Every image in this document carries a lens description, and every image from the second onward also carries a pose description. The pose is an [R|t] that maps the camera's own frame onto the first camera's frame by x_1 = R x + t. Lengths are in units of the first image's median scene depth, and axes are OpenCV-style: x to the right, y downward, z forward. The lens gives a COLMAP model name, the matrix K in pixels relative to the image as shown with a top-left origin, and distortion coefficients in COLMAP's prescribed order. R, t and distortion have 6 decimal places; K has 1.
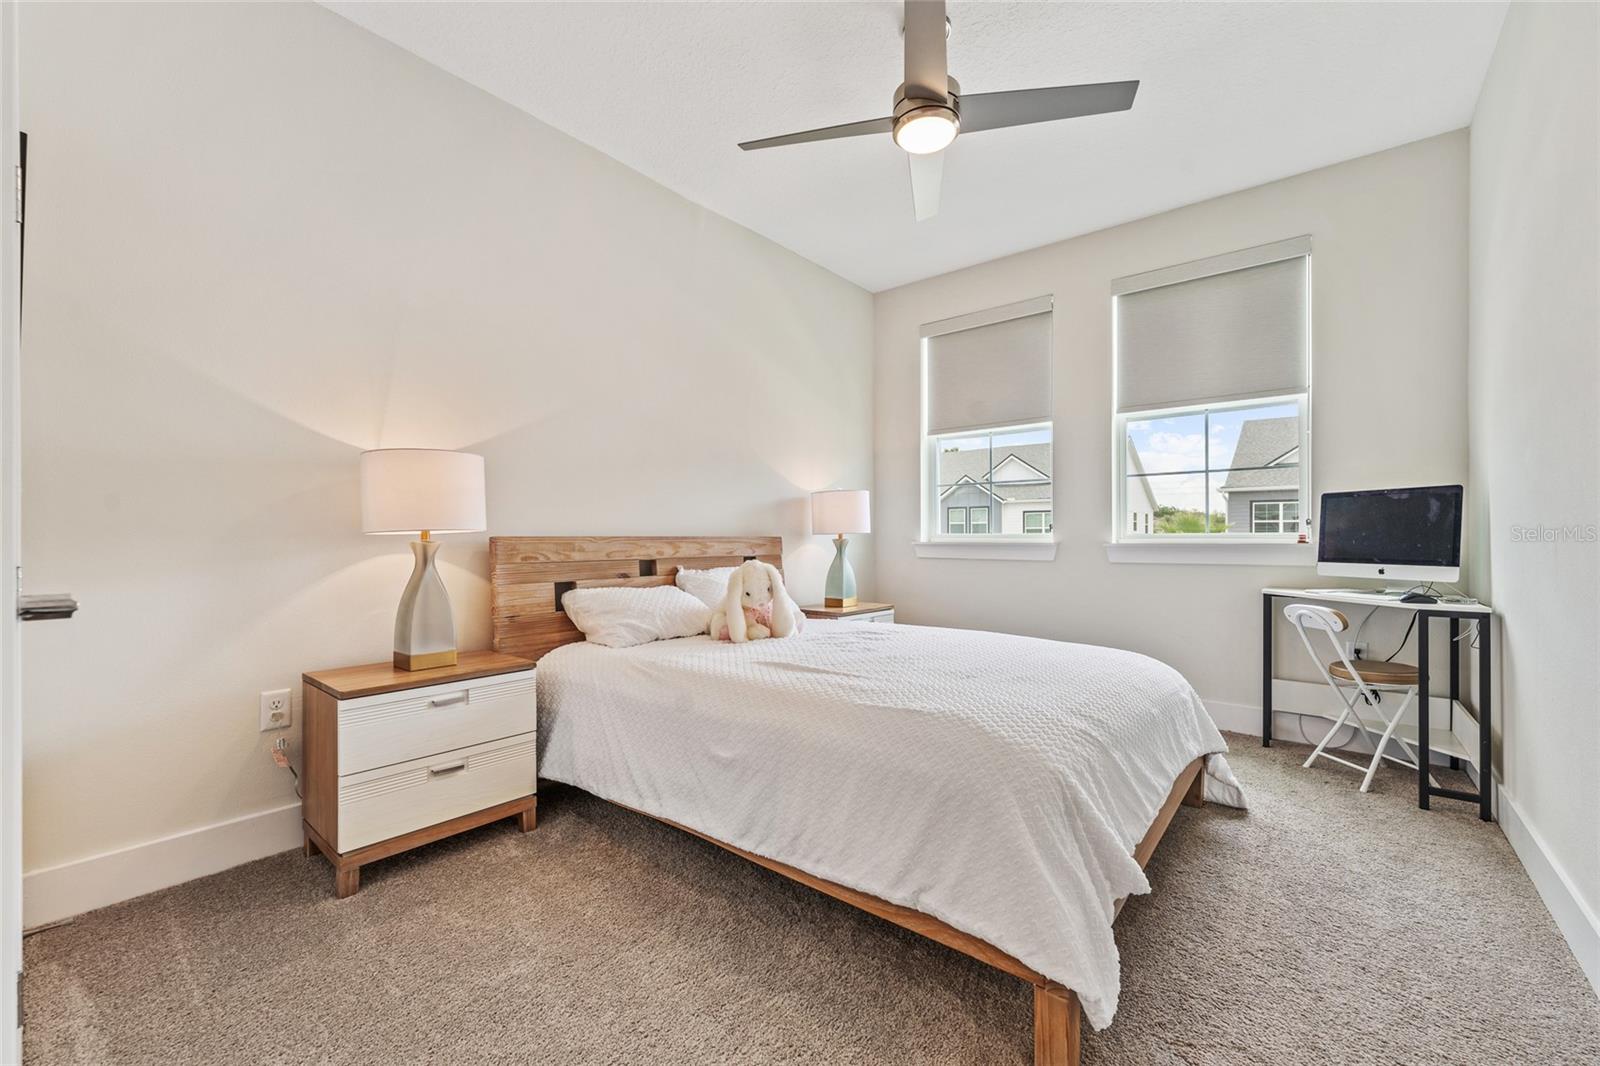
lens RADIAL K [[647.5, 0, 799.8], [0, 647.5, 535.9], [0, 0, 1]] dist [-0.002610, -0.000226]
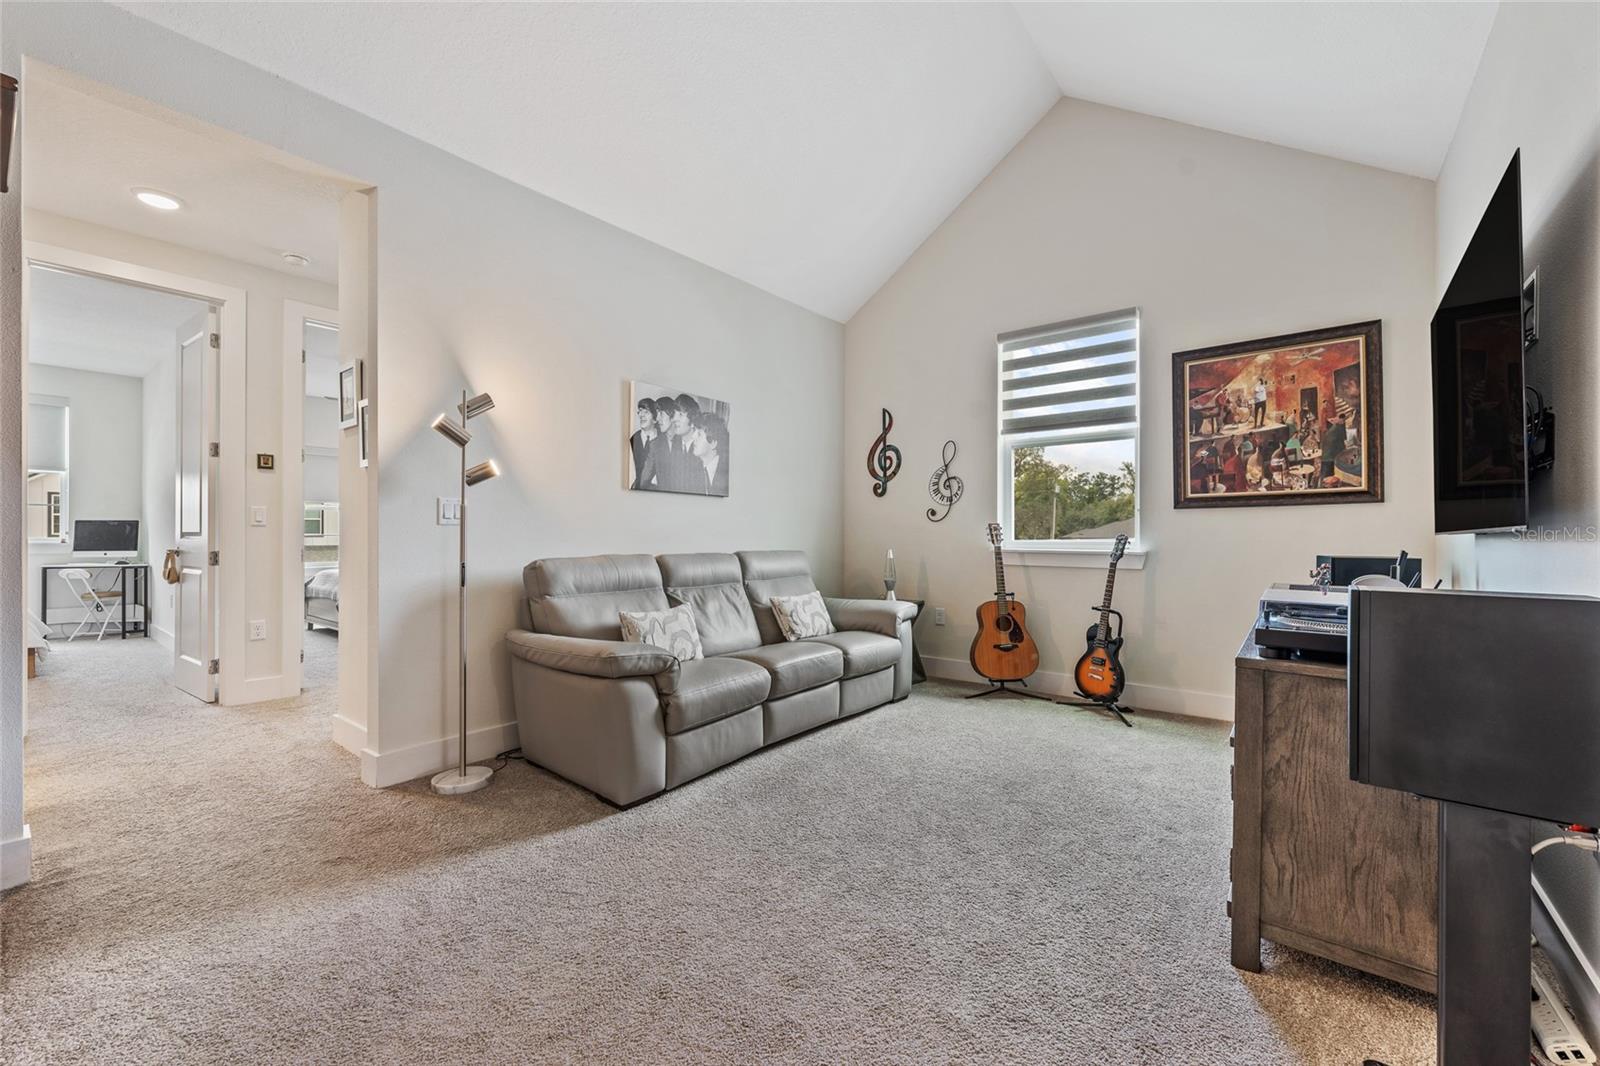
lens RADIAL K [[647.5, 0, 808.0], [0, 647.5, 533.8], [0, 0, 1]] dist [-0.002610, -0.000226]
pose [[-0.021412, 0.006408, 0.999750, -1.664069], [0.000189, 0.999979, -0.006406, -0.005356], [-0.999771, 0.000051, -0.021412, -1.671206]]
